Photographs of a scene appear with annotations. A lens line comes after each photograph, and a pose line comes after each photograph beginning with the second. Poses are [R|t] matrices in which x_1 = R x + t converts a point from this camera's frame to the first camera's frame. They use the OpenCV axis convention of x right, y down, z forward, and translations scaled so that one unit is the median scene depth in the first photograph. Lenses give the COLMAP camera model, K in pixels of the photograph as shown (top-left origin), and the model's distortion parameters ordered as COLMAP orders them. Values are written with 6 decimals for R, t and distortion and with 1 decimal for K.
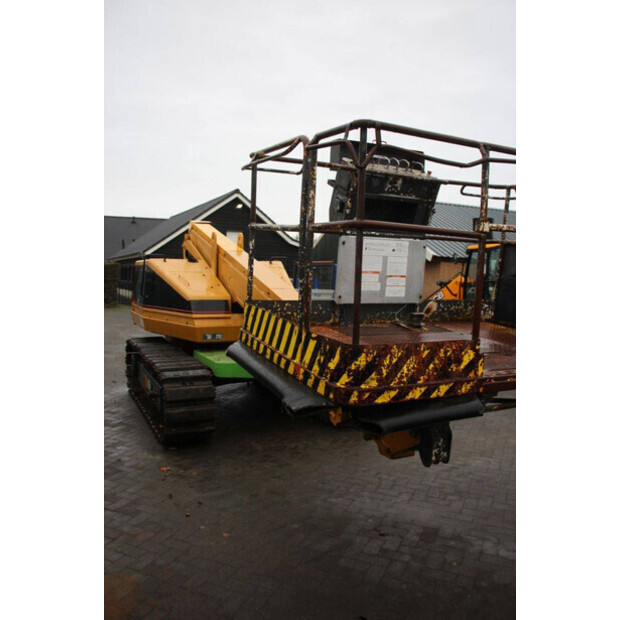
lens RADIAL K [[528.5, 0, 299.9], [0, 528.5, 310.5], [0, 0, 1]] dist [-0.159328, 0.126129]
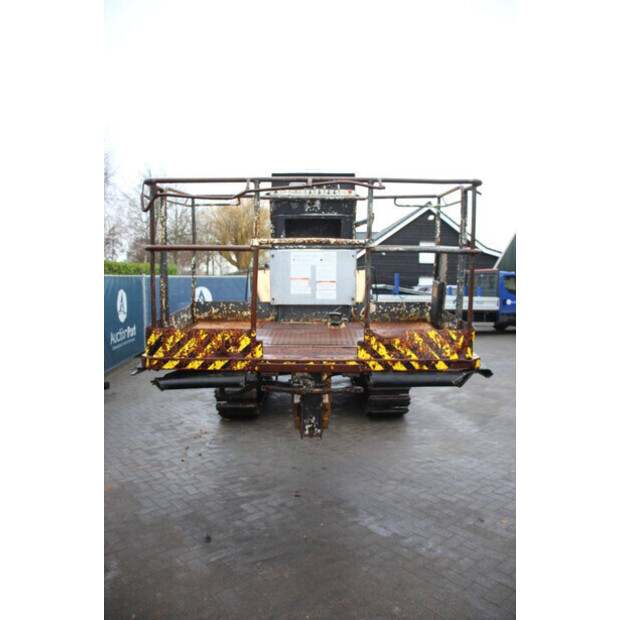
lens RADIAL K [[512.0, 0, 297.9], [0, 512.0, 309.6], [0, 0, 1]] dist [-0.173172, 0.117311]
pose [[0.896732, 0.008472, -0.442493, 0.999439], [-0.016698, 0.999753, -0.014696, 0.024450], [0.442259, 0.020567, 0.896652, -0.091925]]
